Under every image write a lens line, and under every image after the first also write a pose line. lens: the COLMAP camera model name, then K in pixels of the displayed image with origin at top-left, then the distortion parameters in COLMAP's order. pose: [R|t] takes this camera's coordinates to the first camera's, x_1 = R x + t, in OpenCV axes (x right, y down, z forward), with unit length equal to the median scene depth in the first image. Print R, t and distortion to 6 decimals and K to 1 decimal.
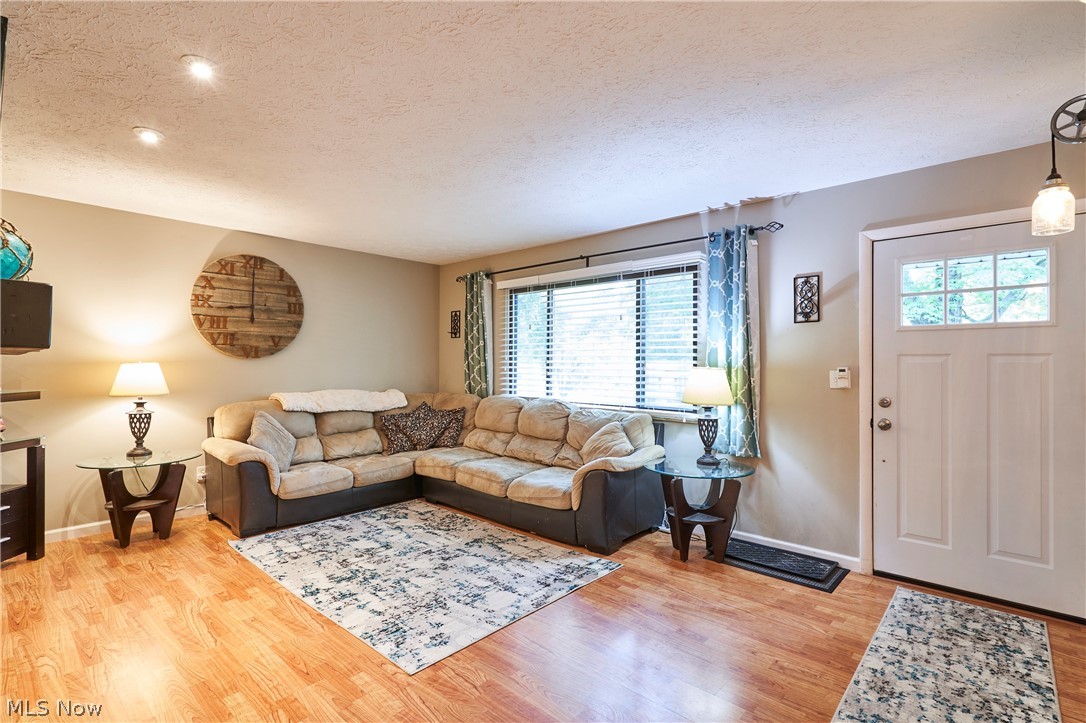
lens RADIAL K [[502.1, 0, 532.6], [0, 502.1, 358.8], [0, 0, 1]] dist [0.000017, 0.000931]
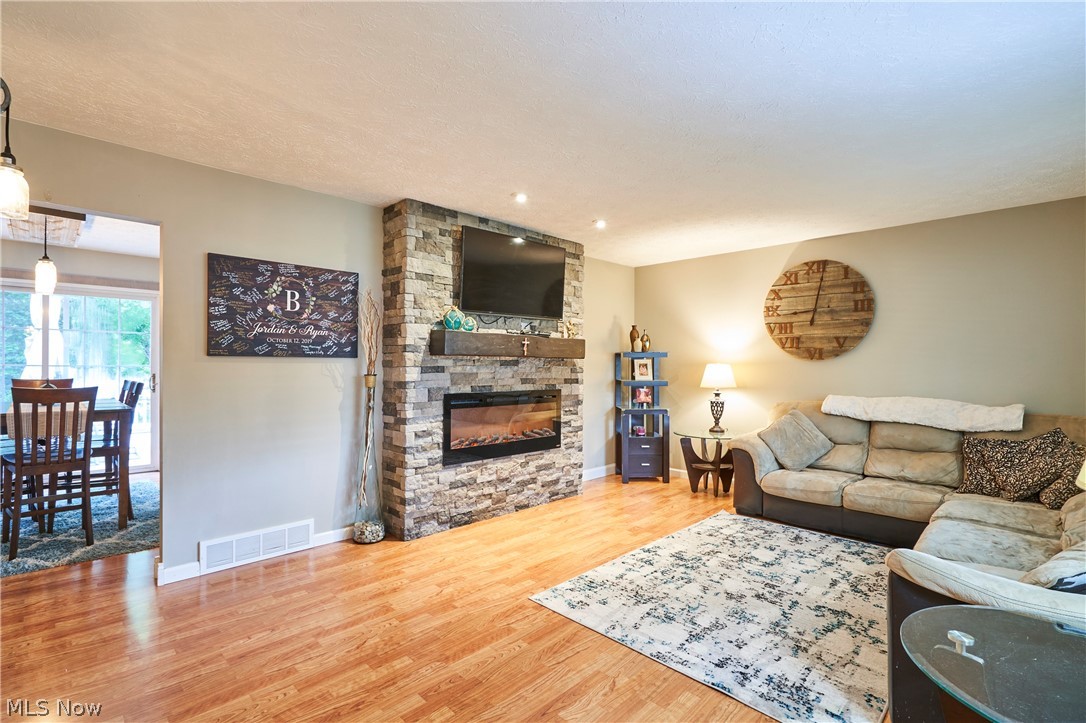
lens RADIAL K [[502.1, 0, 568.0], [0, 502.1, 360.8], [0, 0, 1]] dist [0.000017, 0.000931]
pose [[-0.003729, -0.012724, -0.999912, 0.620435], [0.003080, 0.999914, -0.012735, 0.016121], [0.999988, -0.003127, -0.003689, 0.641114]]
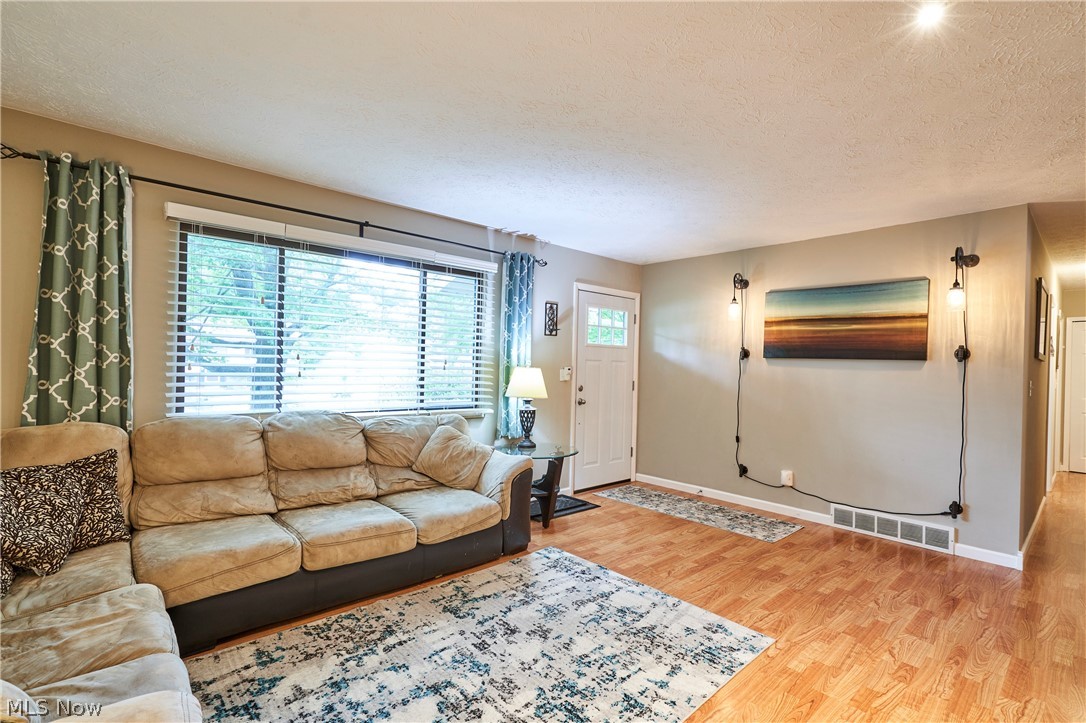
lens RADIAL K [[502.1, 0, 540.4], [0, 502.1, 369.8], [0, 0, 1]] dist [0.000017, 0.000931]
pose [[0.102185, -0.014541, 0.994659, -0.837434], [-0.032233, 0.999320, 0.017920, -0.000653], [-0.994243, -0.033892, 0.101647, 0.836357]]
